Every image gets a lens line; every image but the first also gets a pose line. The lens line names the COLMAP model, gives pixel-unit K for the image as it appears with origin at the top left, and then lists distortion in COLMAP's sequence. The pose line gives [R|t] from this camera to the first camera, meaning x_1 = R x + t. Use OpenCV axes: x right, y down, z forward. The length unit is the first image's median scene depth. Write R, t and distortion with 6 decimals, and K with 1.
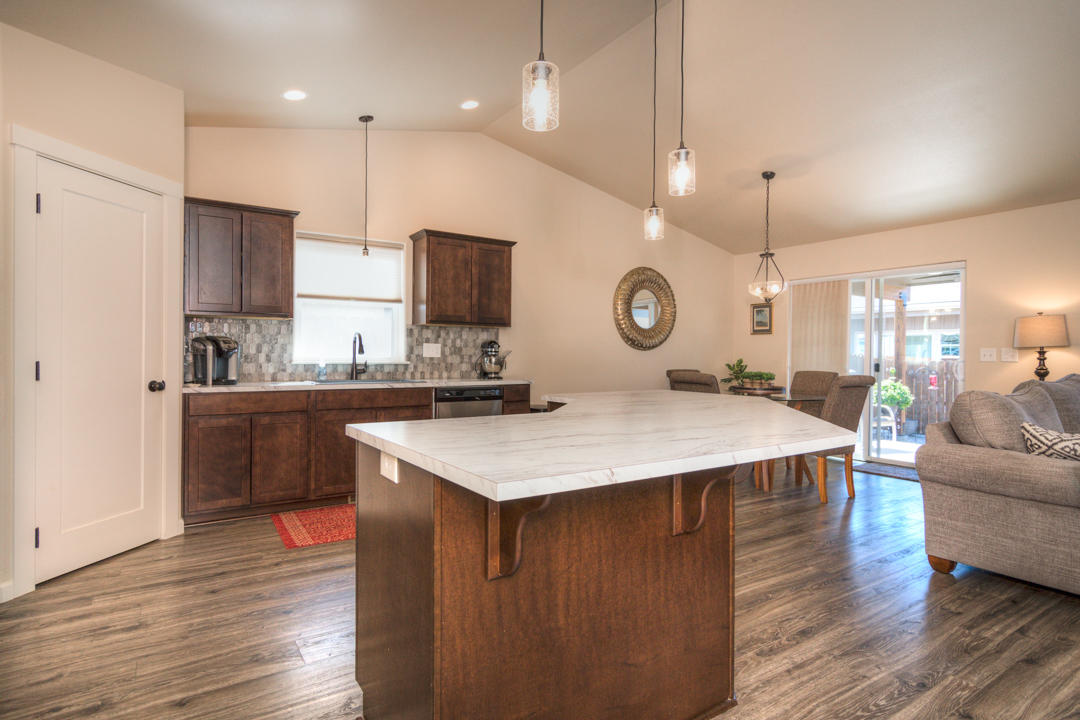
lens RADIAL K [[569.6, 0, 538.5], [0, 569.6, 358.6], [0, 0, 1]] dist [-0.003405, 0.001366]
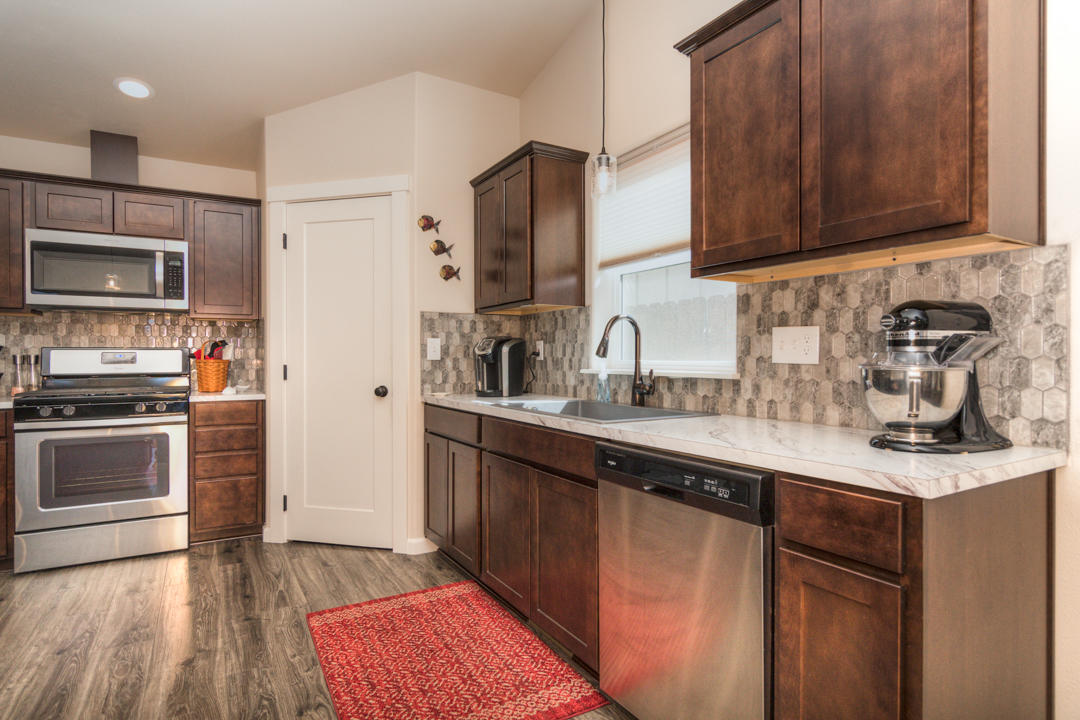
lens RADIAL K [[569.6, 0, 538.5], [0, 569.6, 358.6], [0, 0, 1]] dist [-0.003405, 0.001366]
pose [[-0.052332, -0.005410, -0.998615, 0.219513], [-0.005138, 0.999974, -0.005148, -0.003358], [0.998617, 0.004861, -0.052358, 0.981665]]
